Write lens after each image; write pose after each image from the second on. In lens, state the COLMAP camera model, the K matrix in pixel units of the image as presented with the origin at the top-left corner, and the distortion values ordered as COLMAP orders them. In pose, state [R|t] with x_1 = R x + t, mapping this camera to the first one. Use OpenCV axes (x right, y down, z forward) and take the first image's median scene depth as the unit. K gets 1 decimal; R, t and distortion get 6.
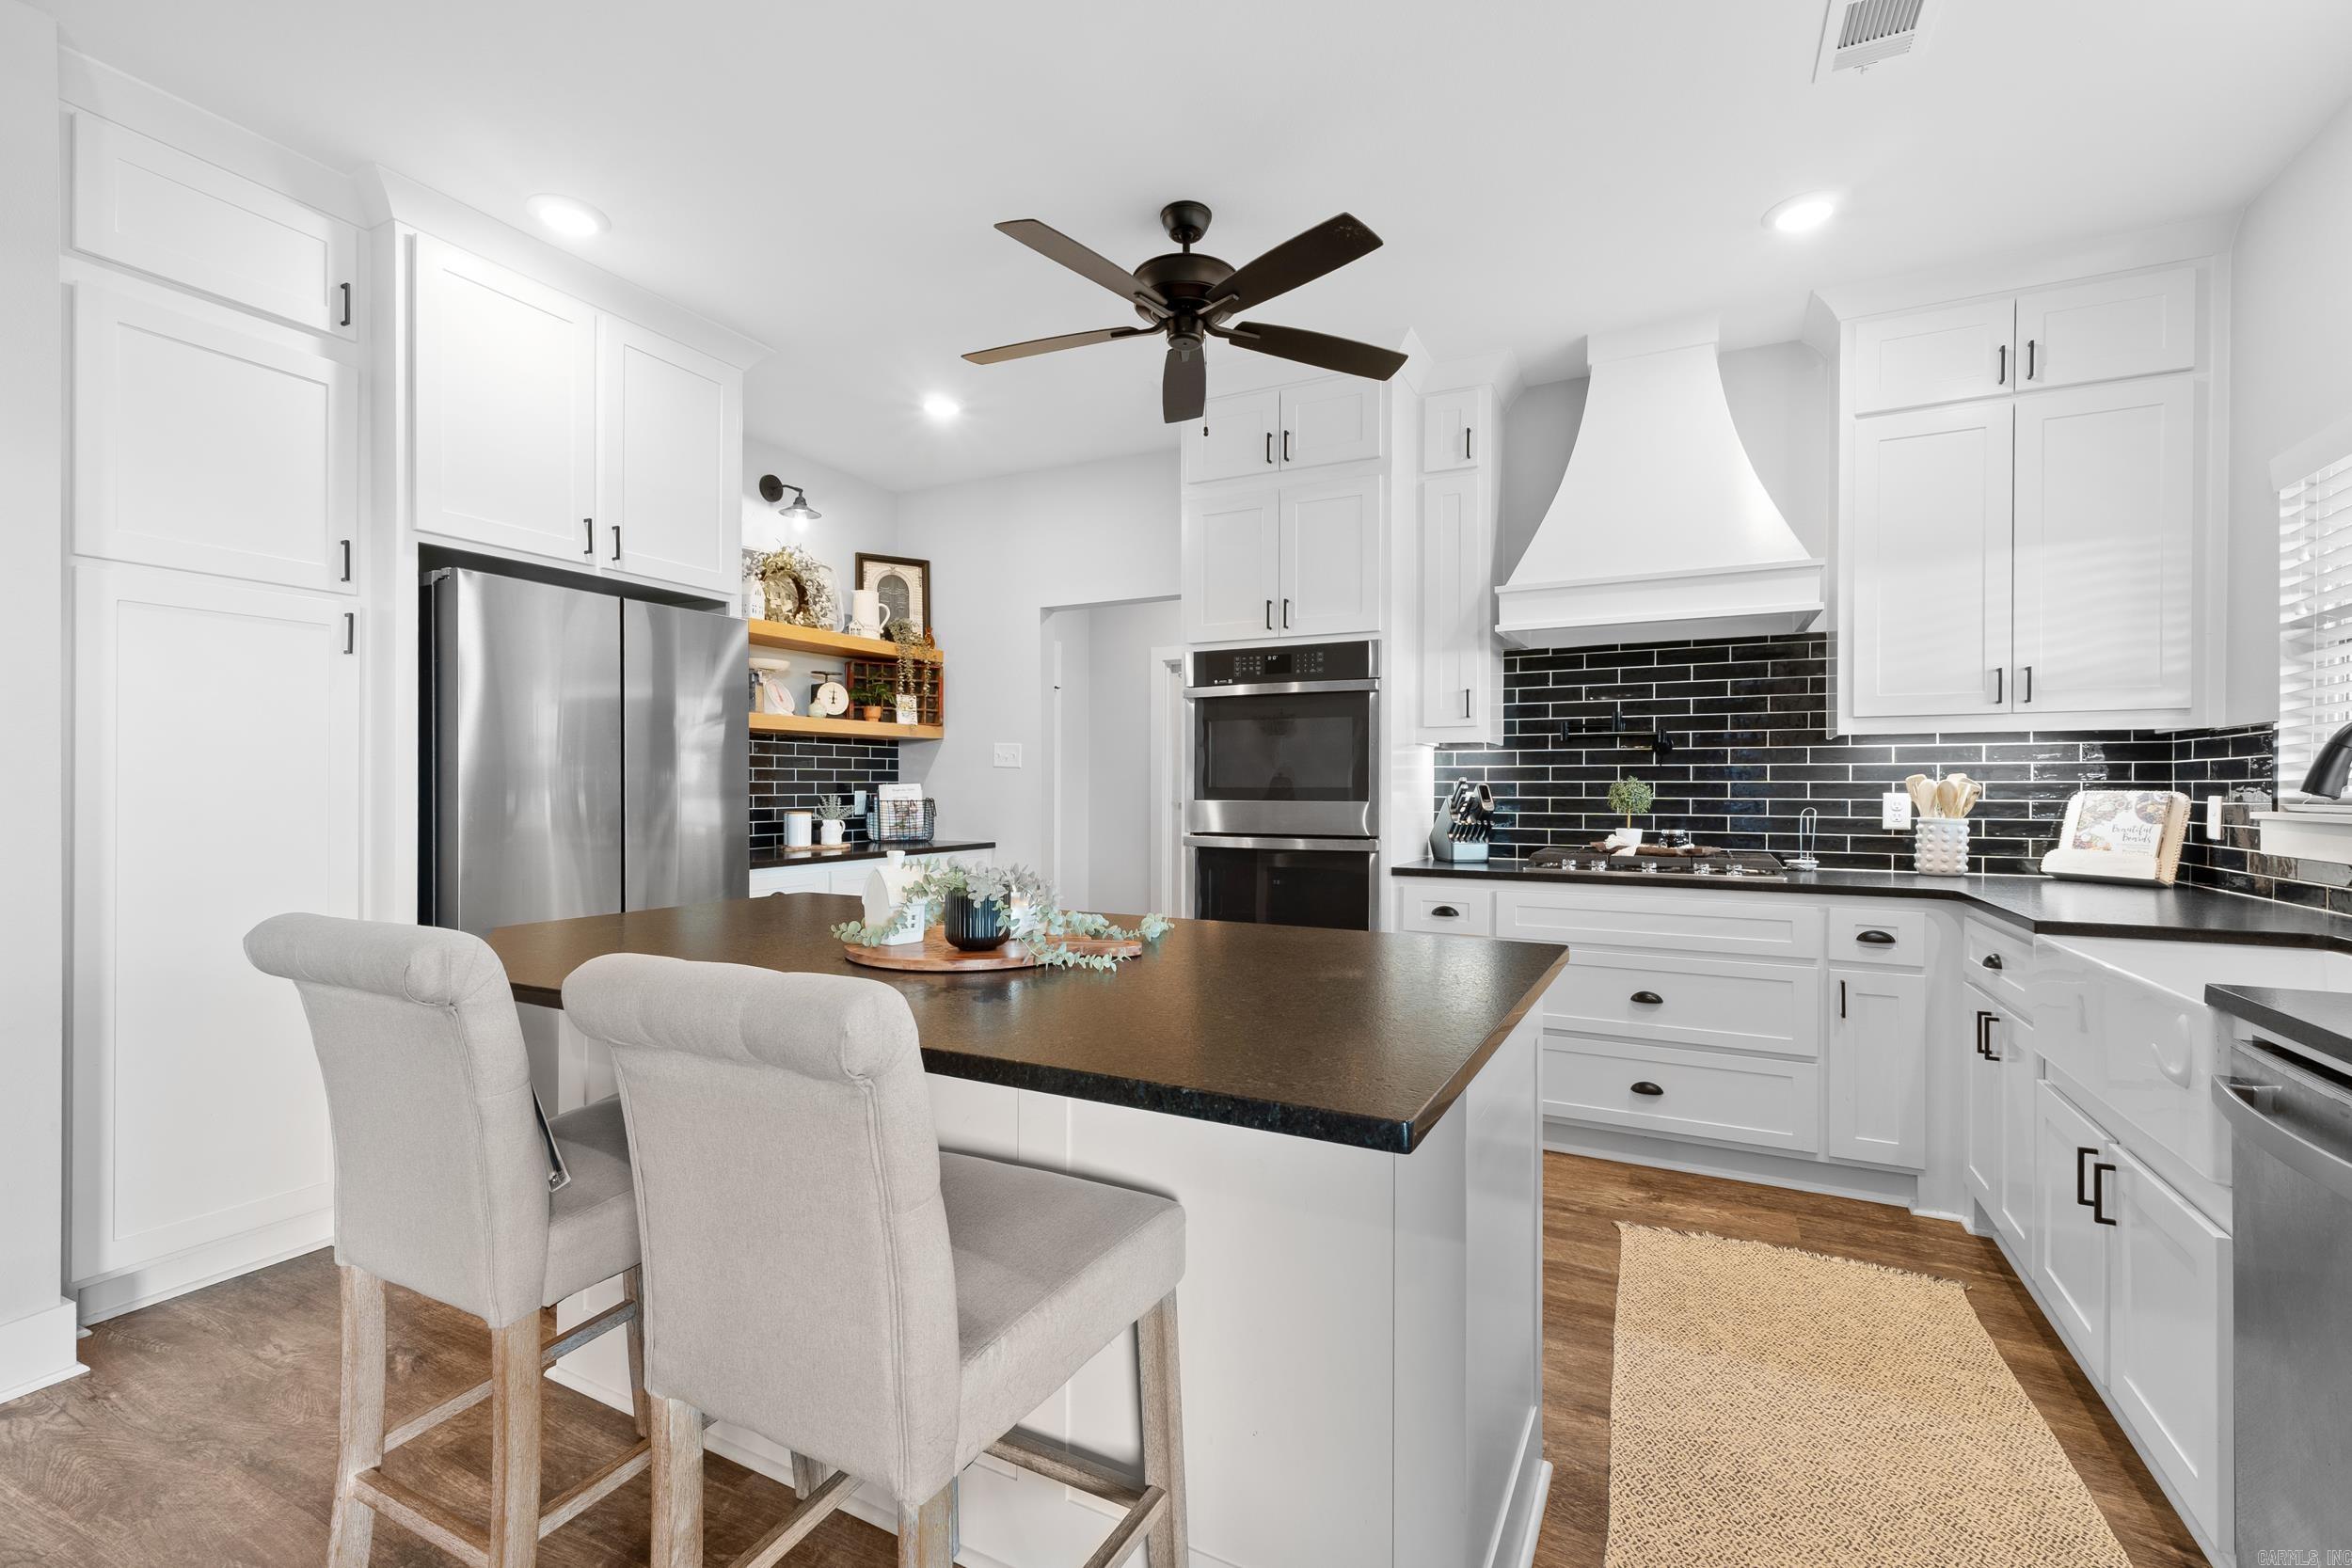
lens RADIAL K [[993.5, 0, 1184.2], [0, 993.5, 783.2], [0, 0, 1]] dist [-0.004304, 0.000501]
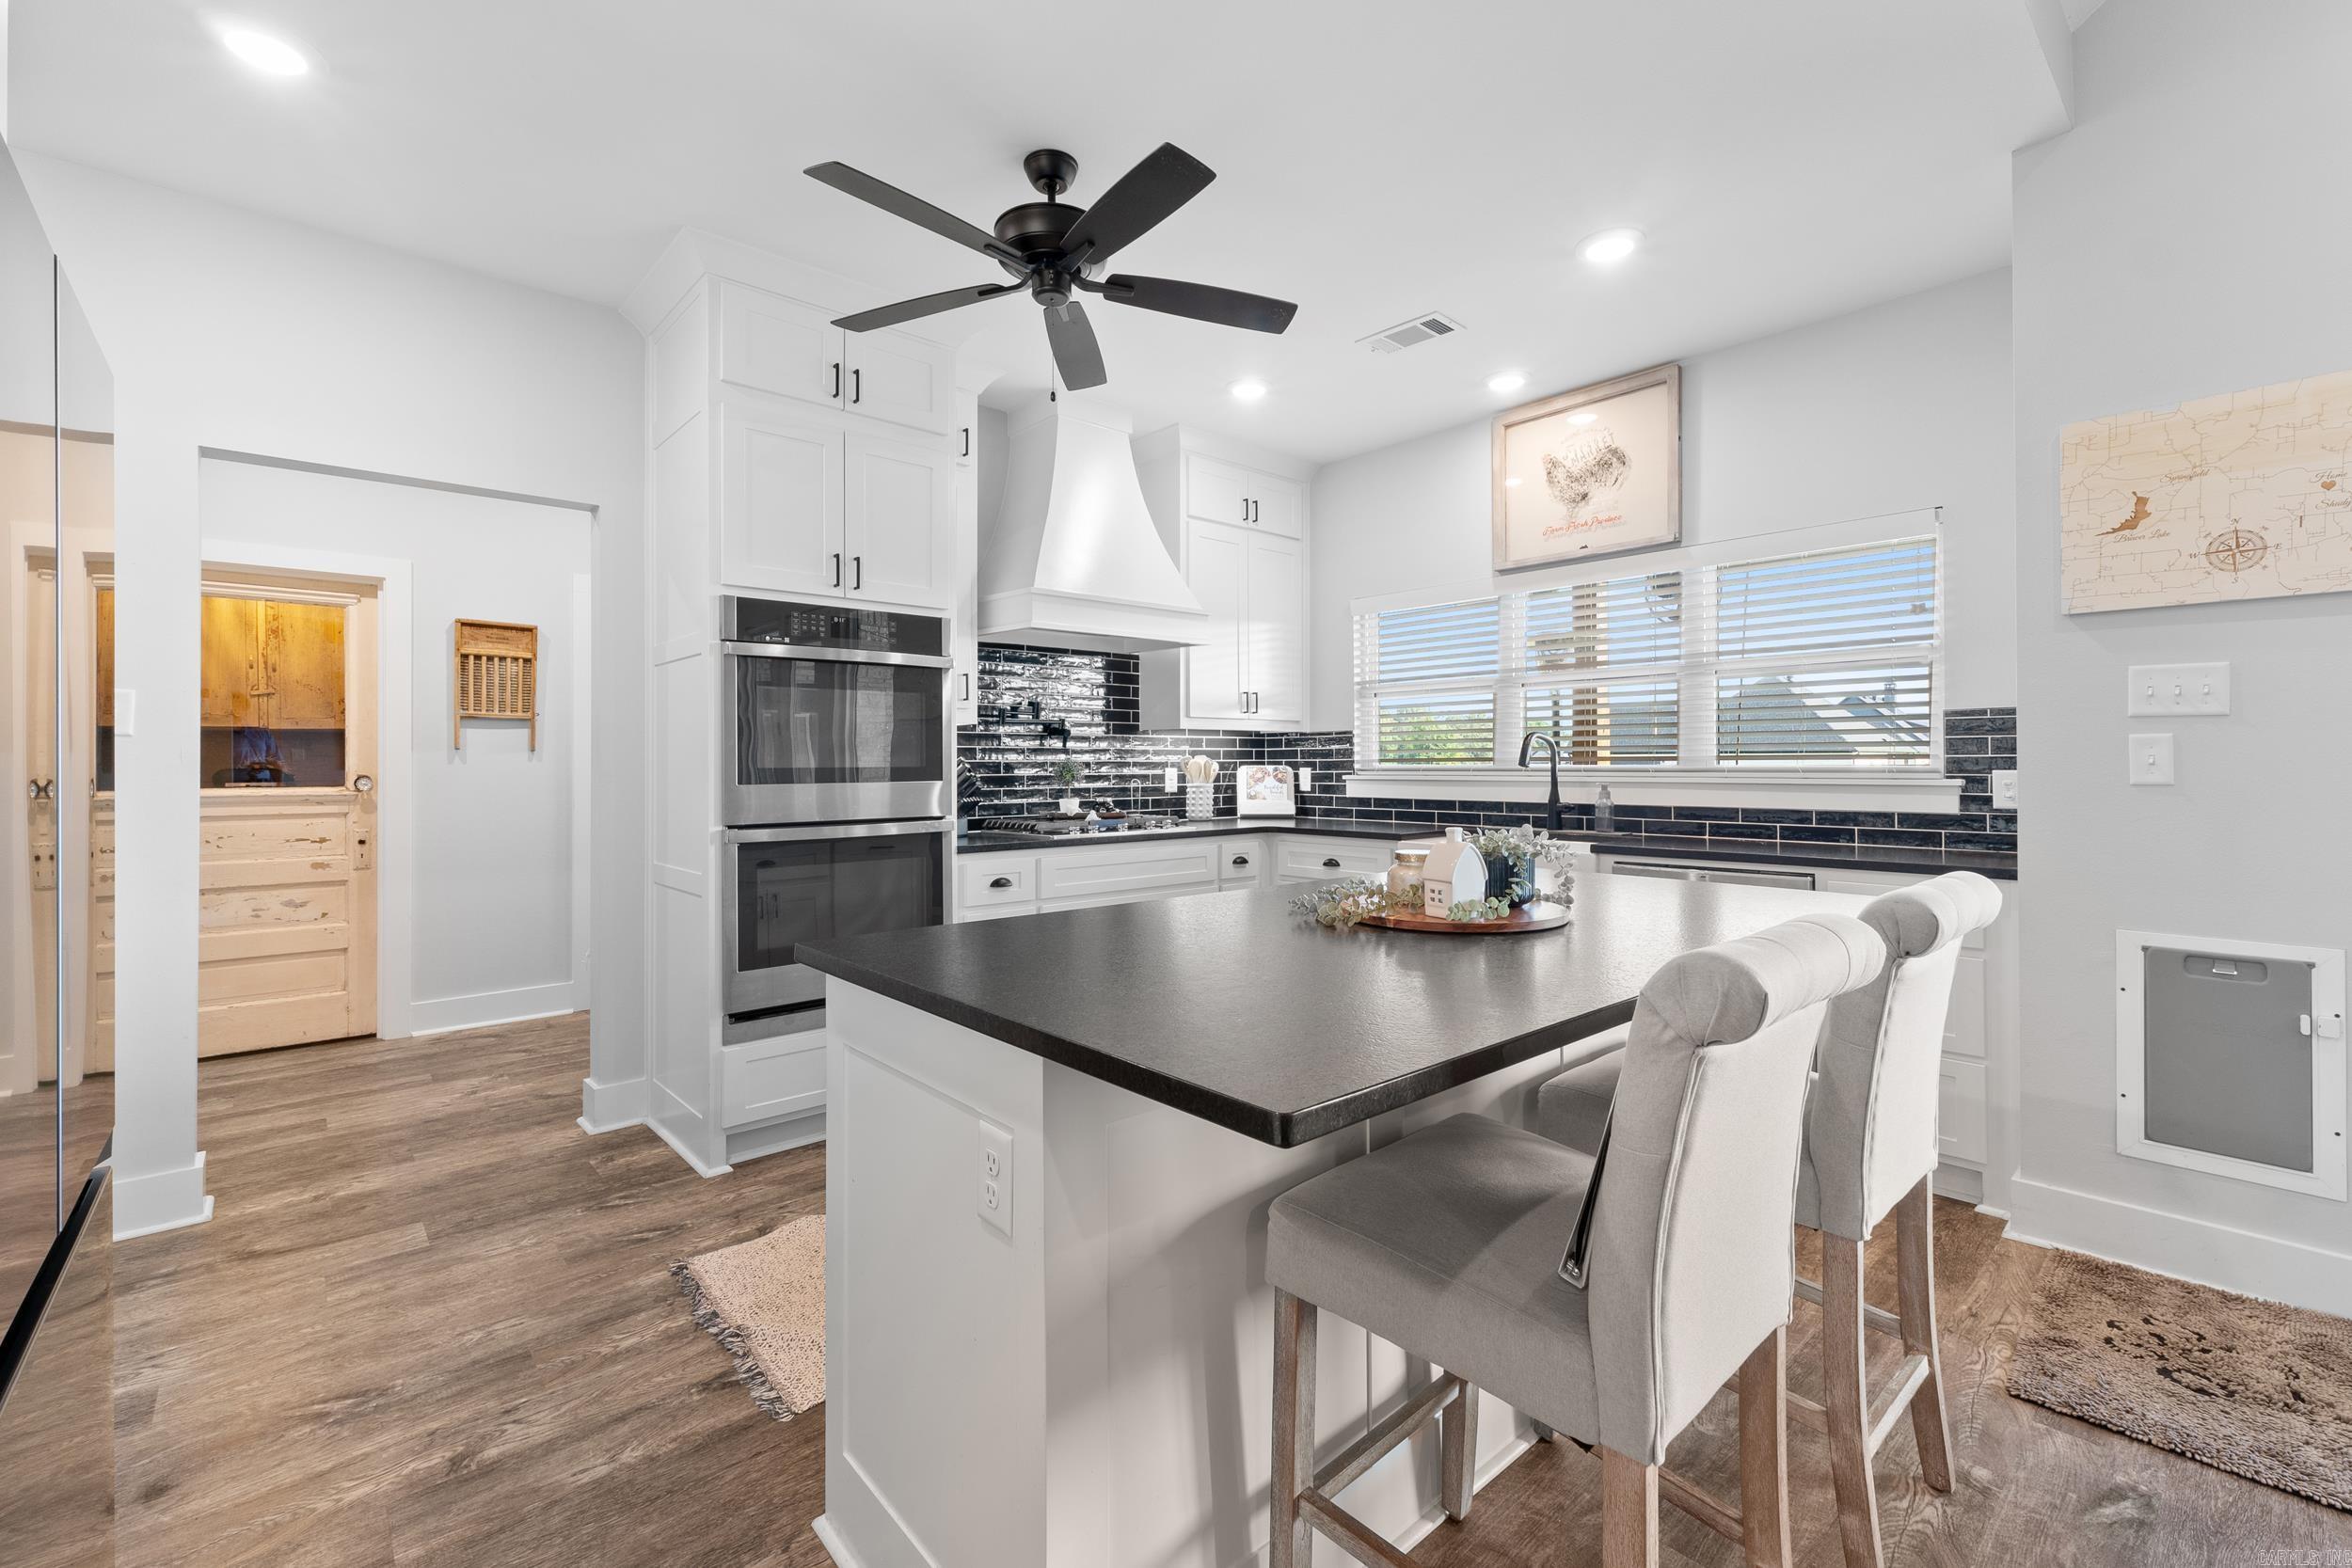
lens RADIAL K [[993.5, 0, 1205.8], [0, 993.5, 744.7], [0, 0, 1]] dist [-0.004304, 0.000501]
pose [[0.350560, 0.013691, 0.936440, -0.743544], [0.000628, 0.999889, -0.014854, -0.003184], [-0.936540, 0.005796, 0.350513, 0.471065]]
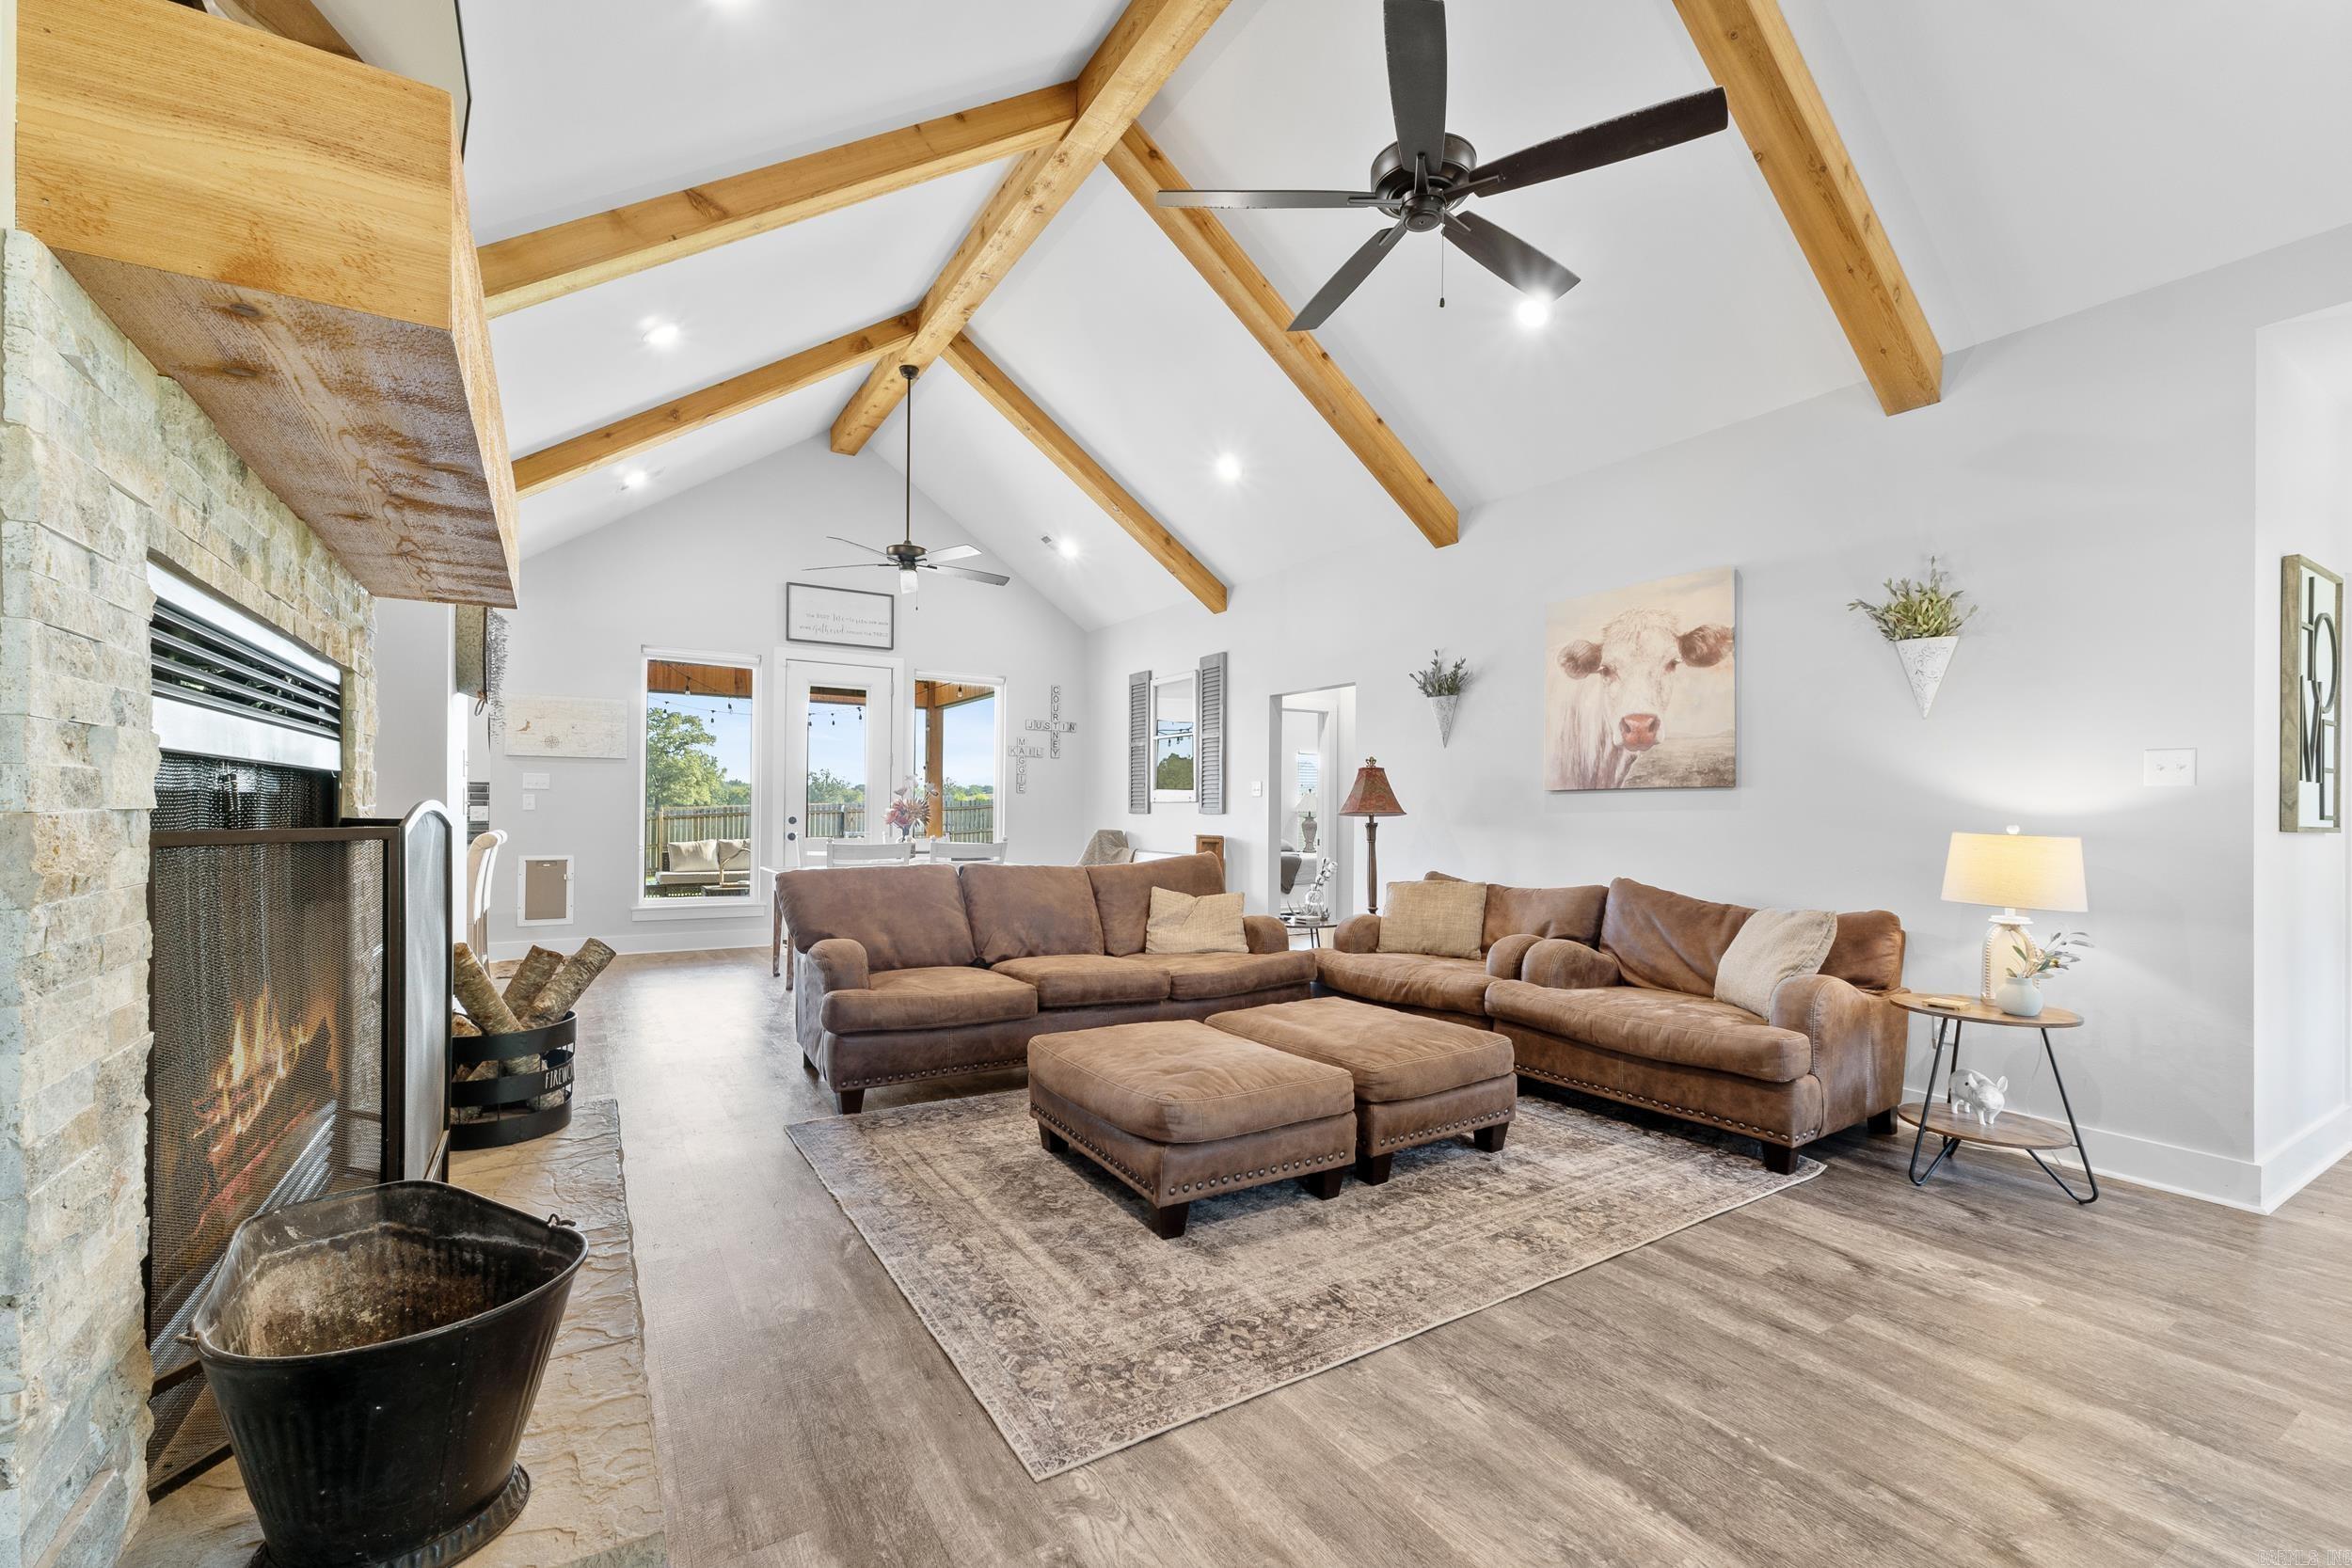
lens RADIAL K [[993.5, 0, 1181.3], [0, 993.5, 806.3], [0, 0, 1]] dist [-0.004304, 0.000501]
pose [[-0.852547, -0.006244, 0.522613, -2.514990], [-0.009384, 0.999950, -0.003362, -0.001937], [-0.522566, -0.007771, -0.852563, 1.346455]]
